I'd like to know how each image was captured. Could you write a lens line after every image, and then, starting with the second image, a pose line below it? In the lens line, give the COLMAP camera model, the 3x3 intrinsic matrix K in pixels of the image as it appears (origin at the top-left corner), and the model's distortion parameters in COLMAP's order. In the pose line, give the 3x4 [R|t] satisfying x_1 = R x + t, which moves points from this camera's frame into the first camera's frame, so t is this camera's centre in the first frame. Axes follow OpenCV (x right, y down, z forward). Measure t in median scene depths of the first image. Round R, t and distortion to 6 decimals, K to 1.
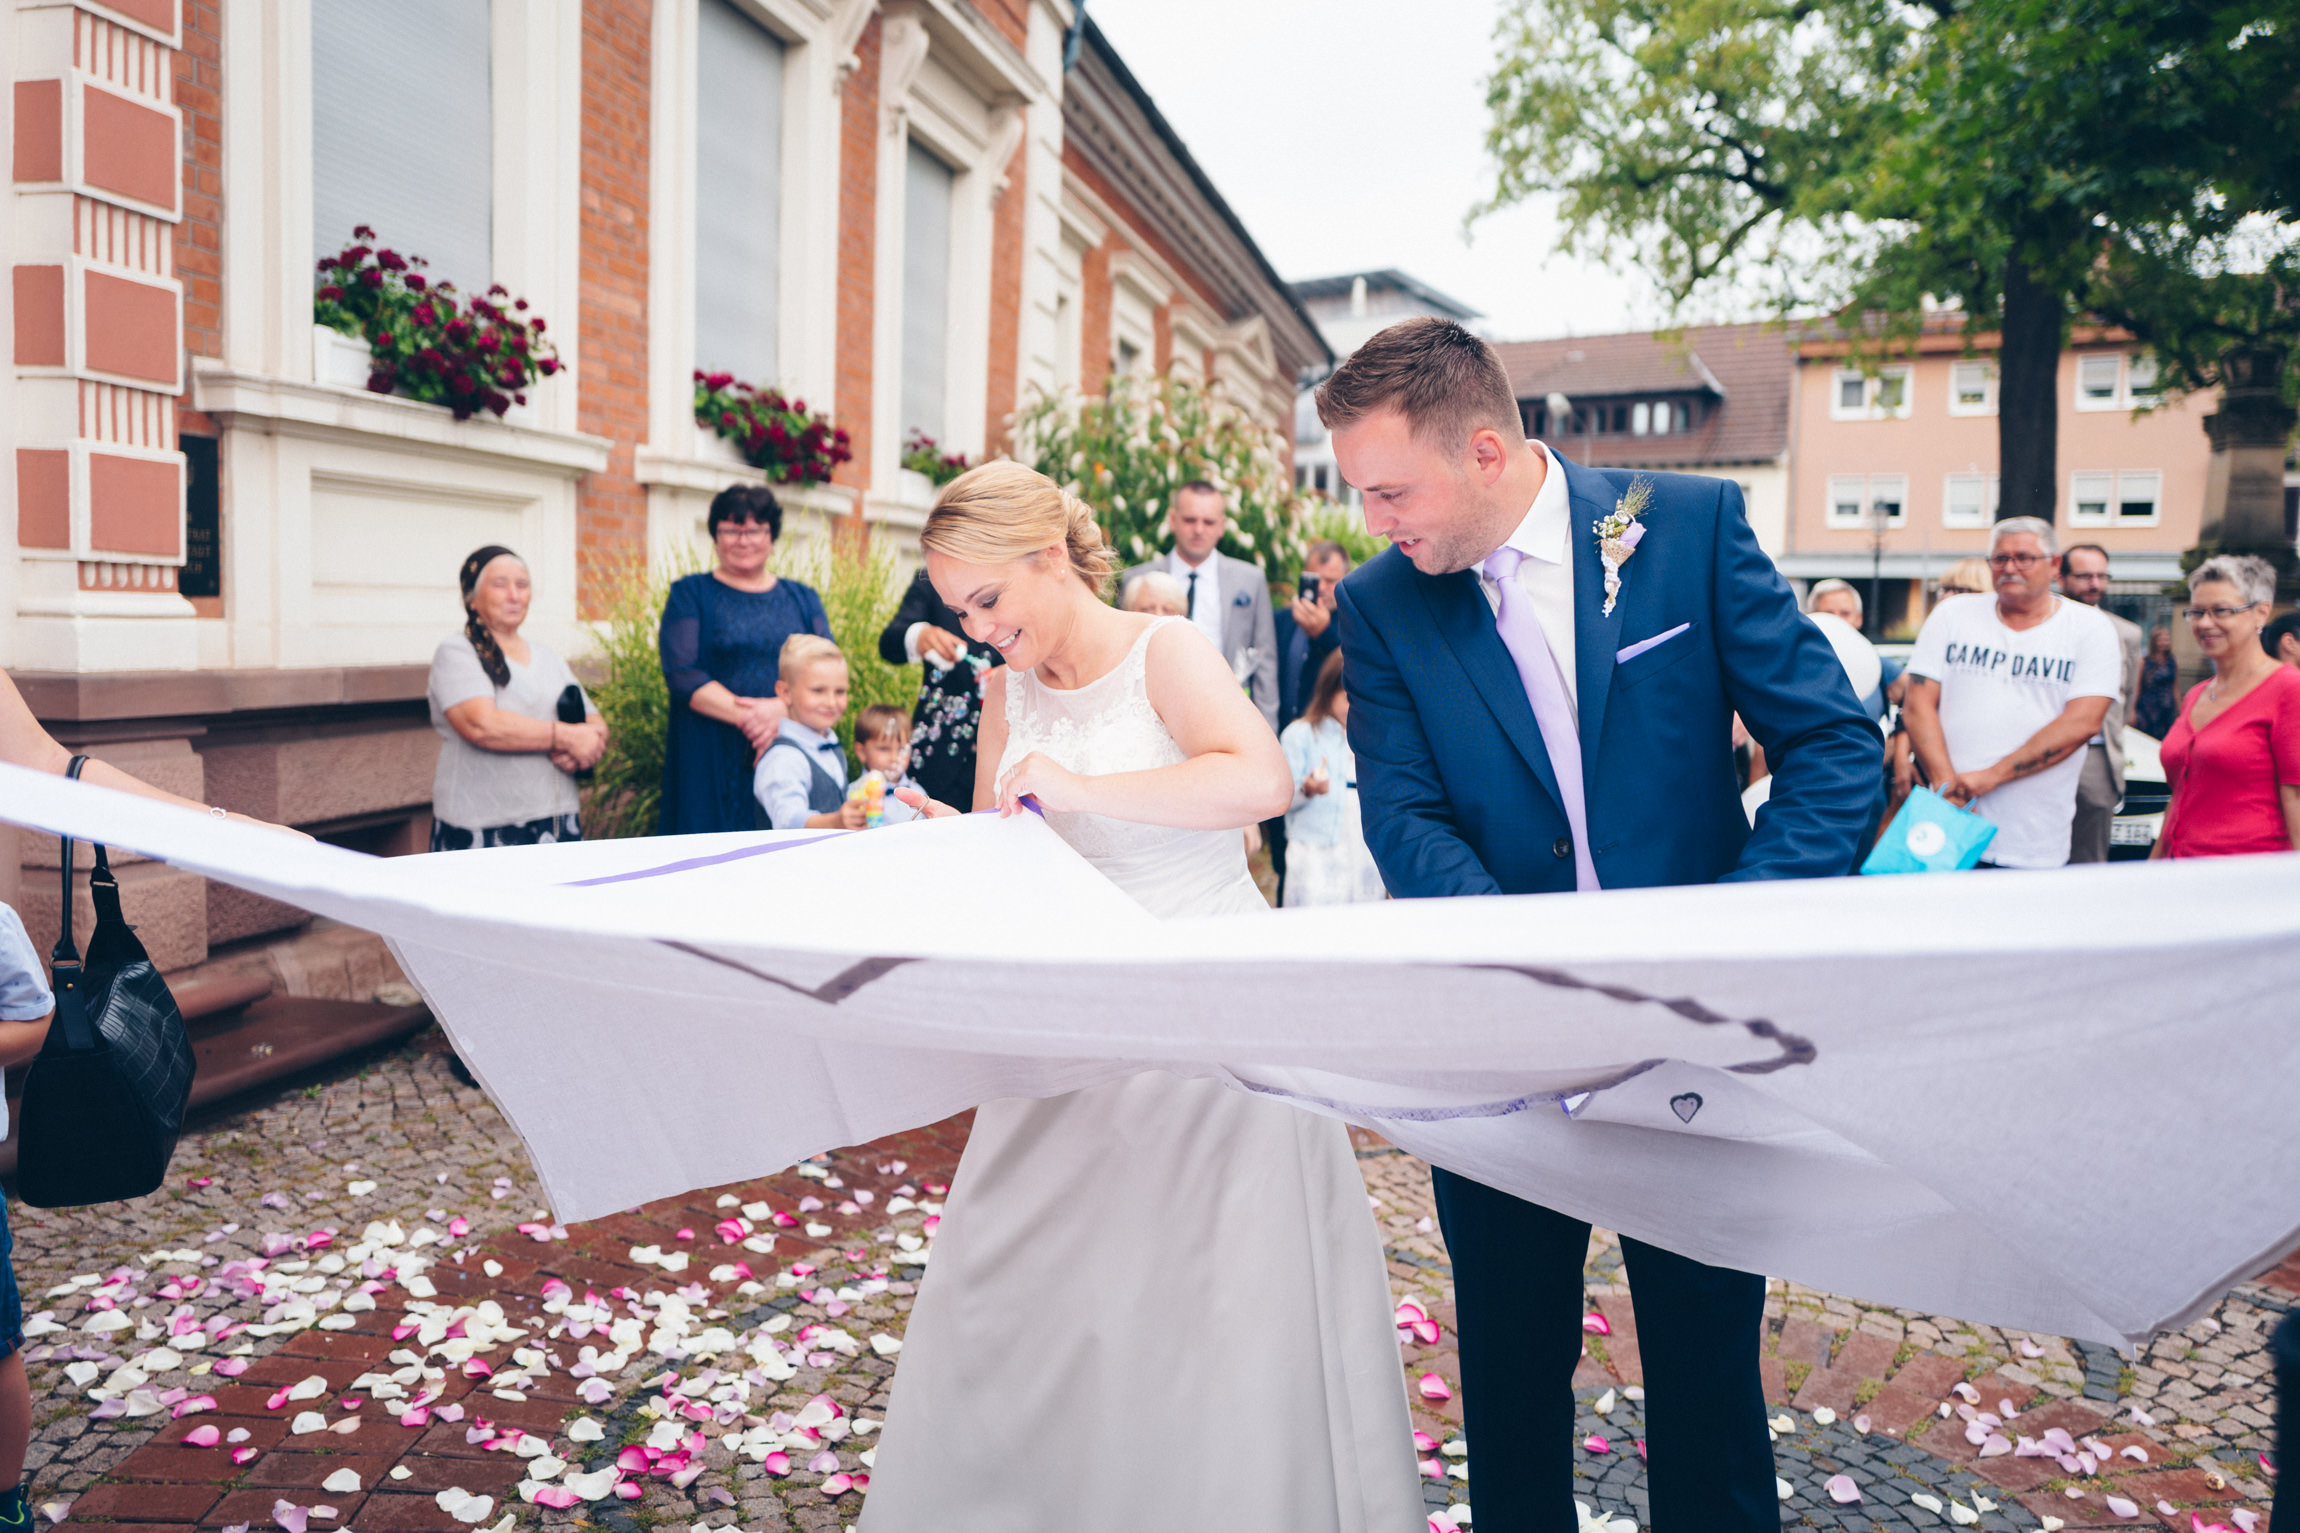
lens RADIAL K [[1709.8, 0, 1147.0], [0, 1709.8, 764.3], [0, 0, 1]] dist [-0.051778, 0.051277]
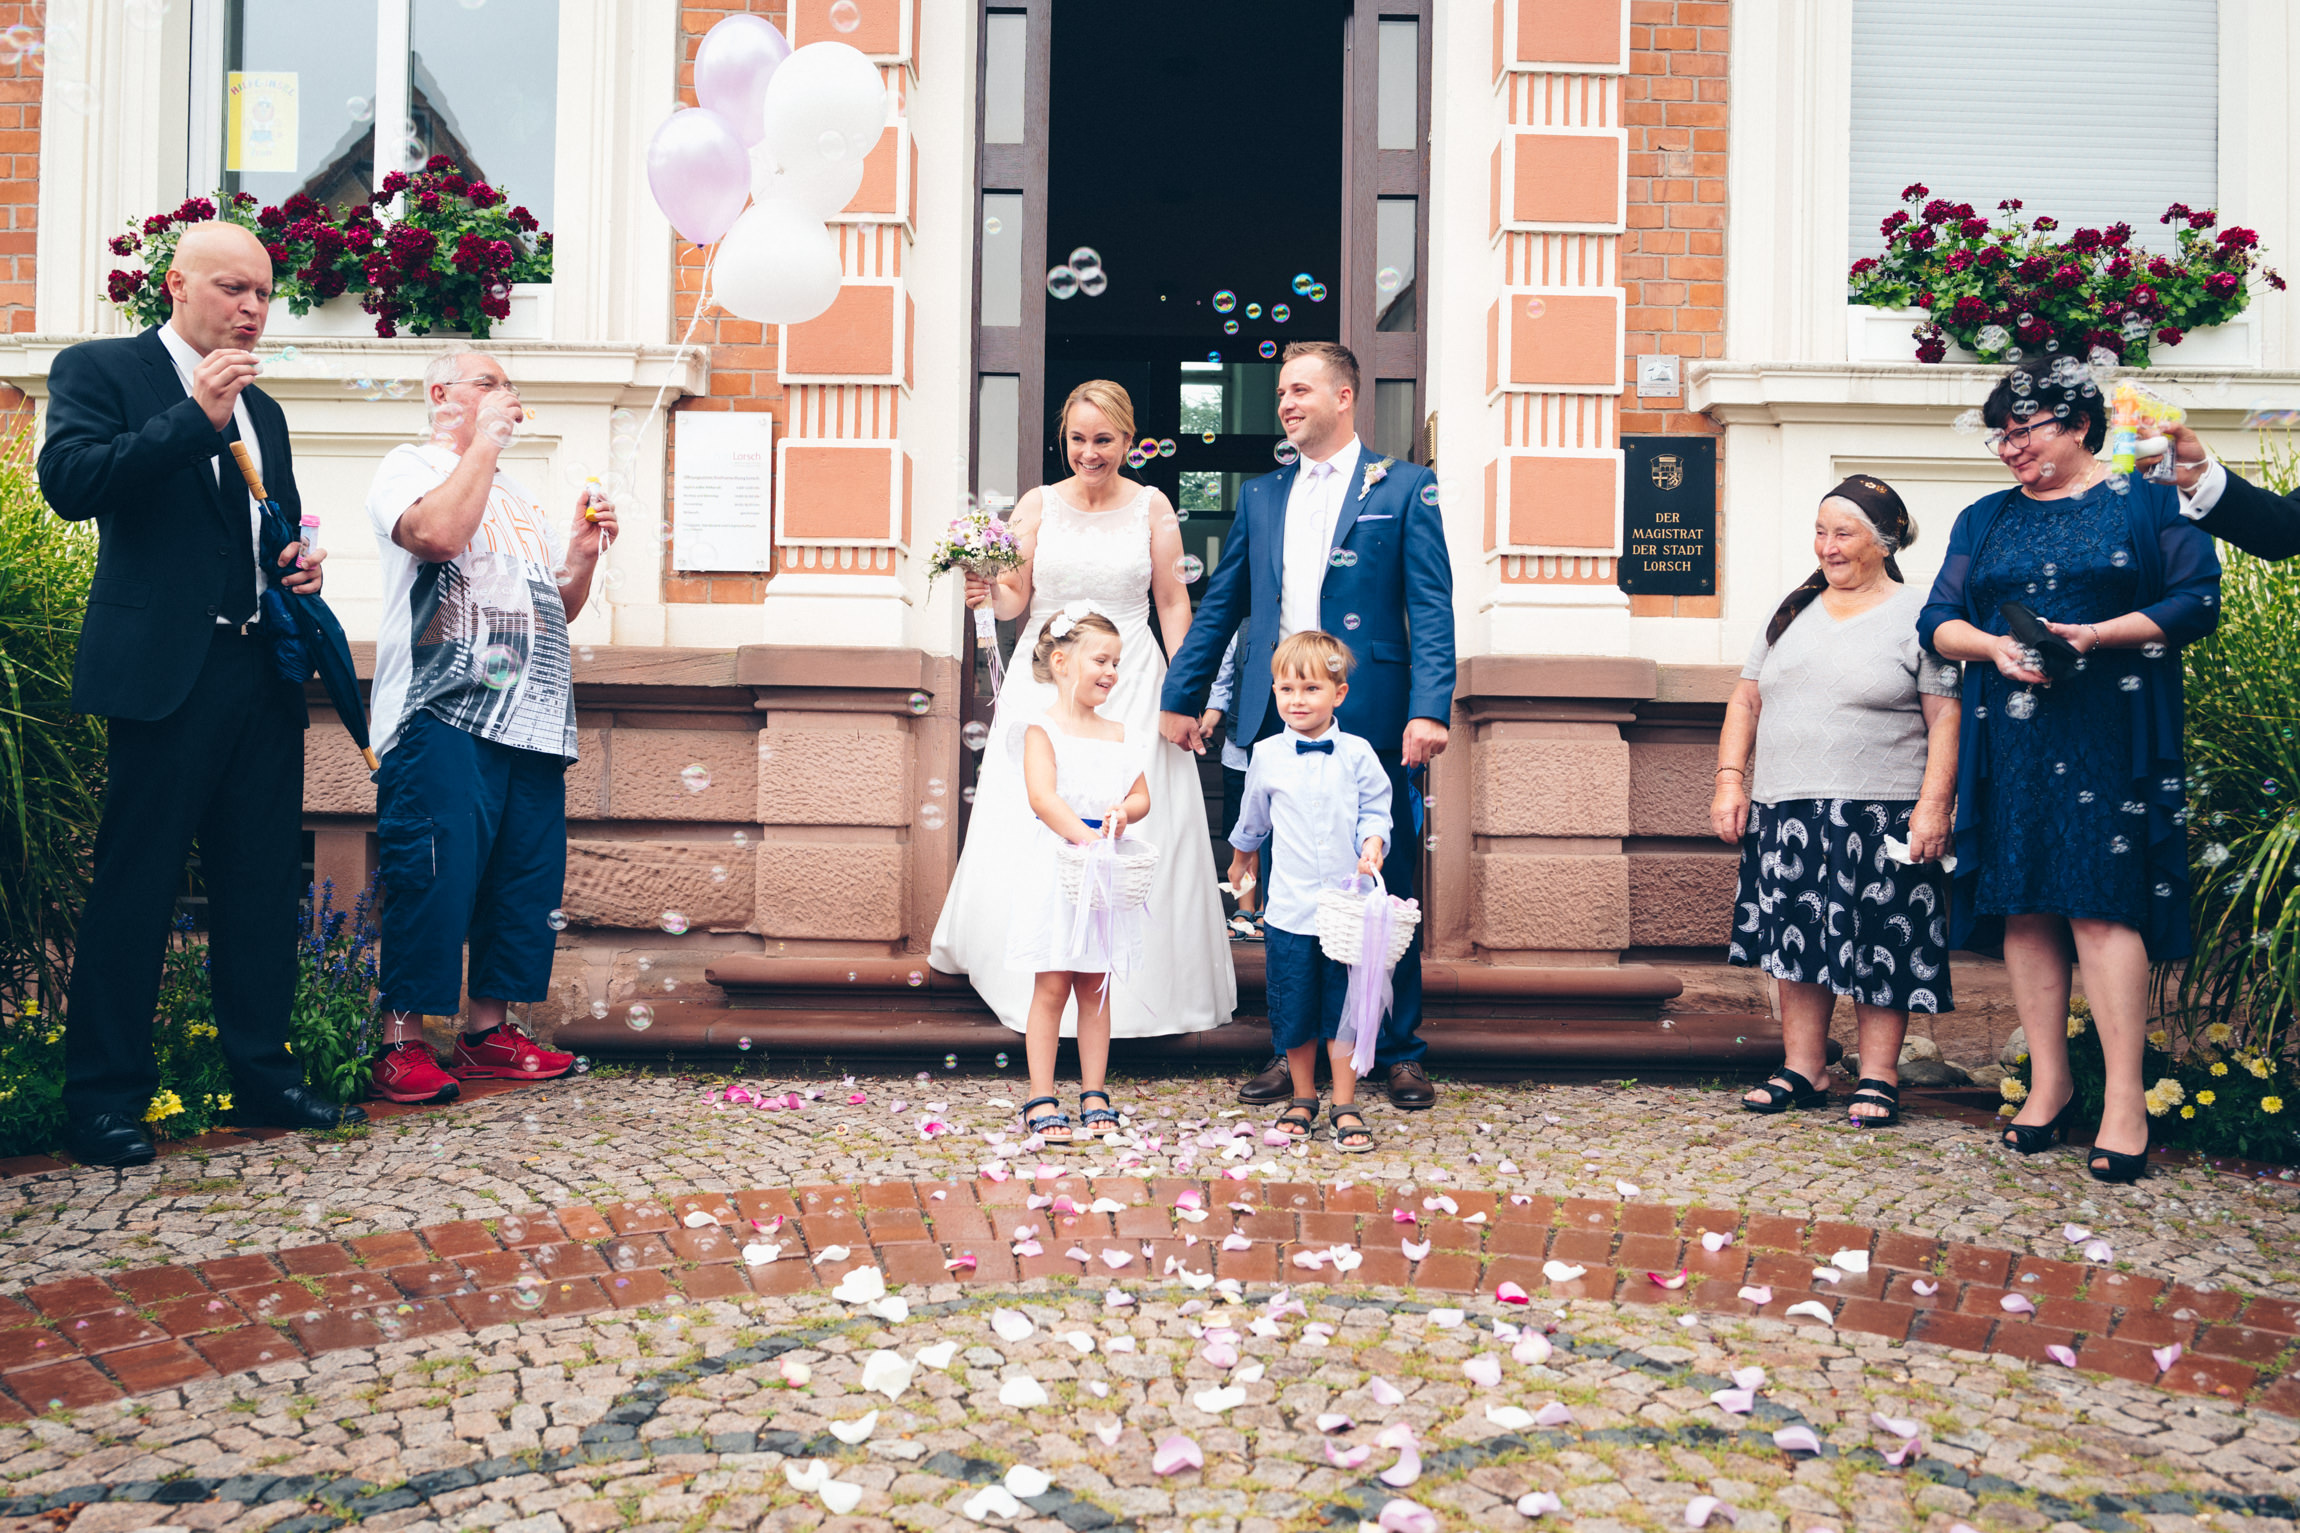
lens RADIAL K [[1709.8, 0, 1134.6], [0, 1709.8, 769.5], [0, 0, 1]] dist [-0.051778, 0.051277]
pose [[0.214190, -0.037124, -0.976086, 0.197846], [-0.090203, 0.994256, -0.057609, 0.051704], [0.972618, 0.100385, 0.209611, 0.270066]]
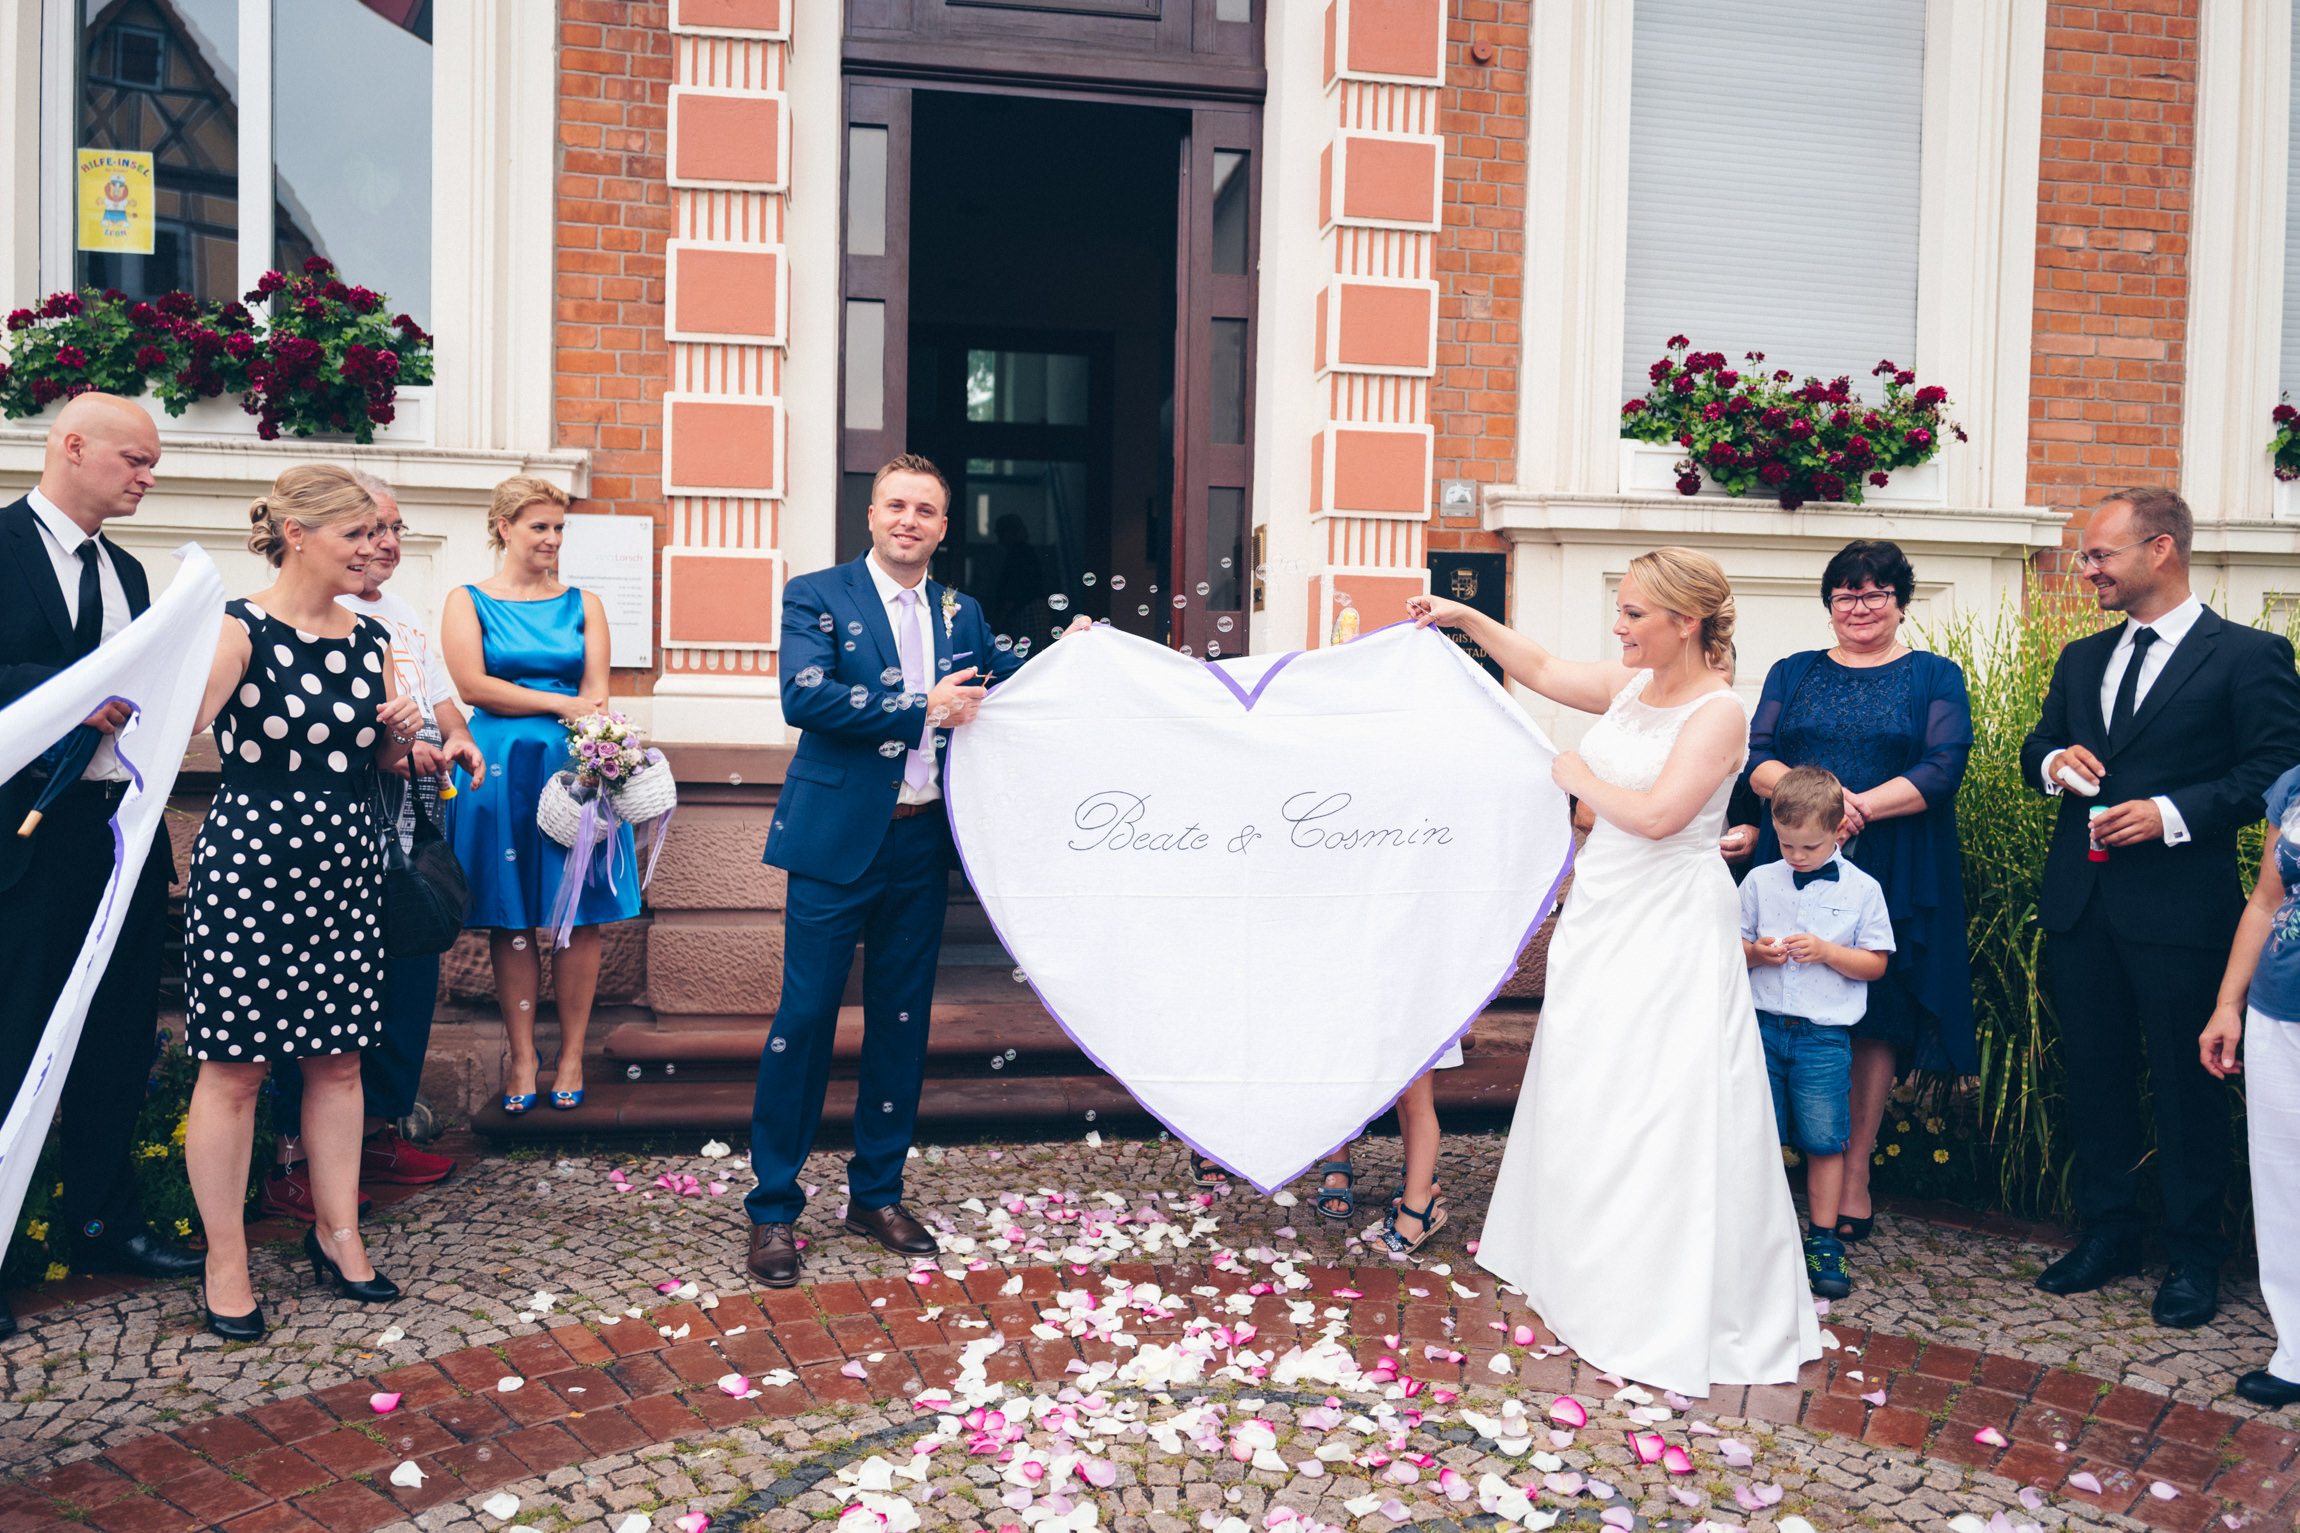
lens RADIAL K [[1709.8, 0, 1133.4], [0, 1709.8, 770.2], [0, 0, 1]] dist [-0.051778, 0.051277]
pose [[0.358805, 0.011230, -0.933345, 0.244512], [-0.085658, 0.996104, -0.020944, -0.001188], [0.929474, 0.087463, 0.358369, 0.209750]]
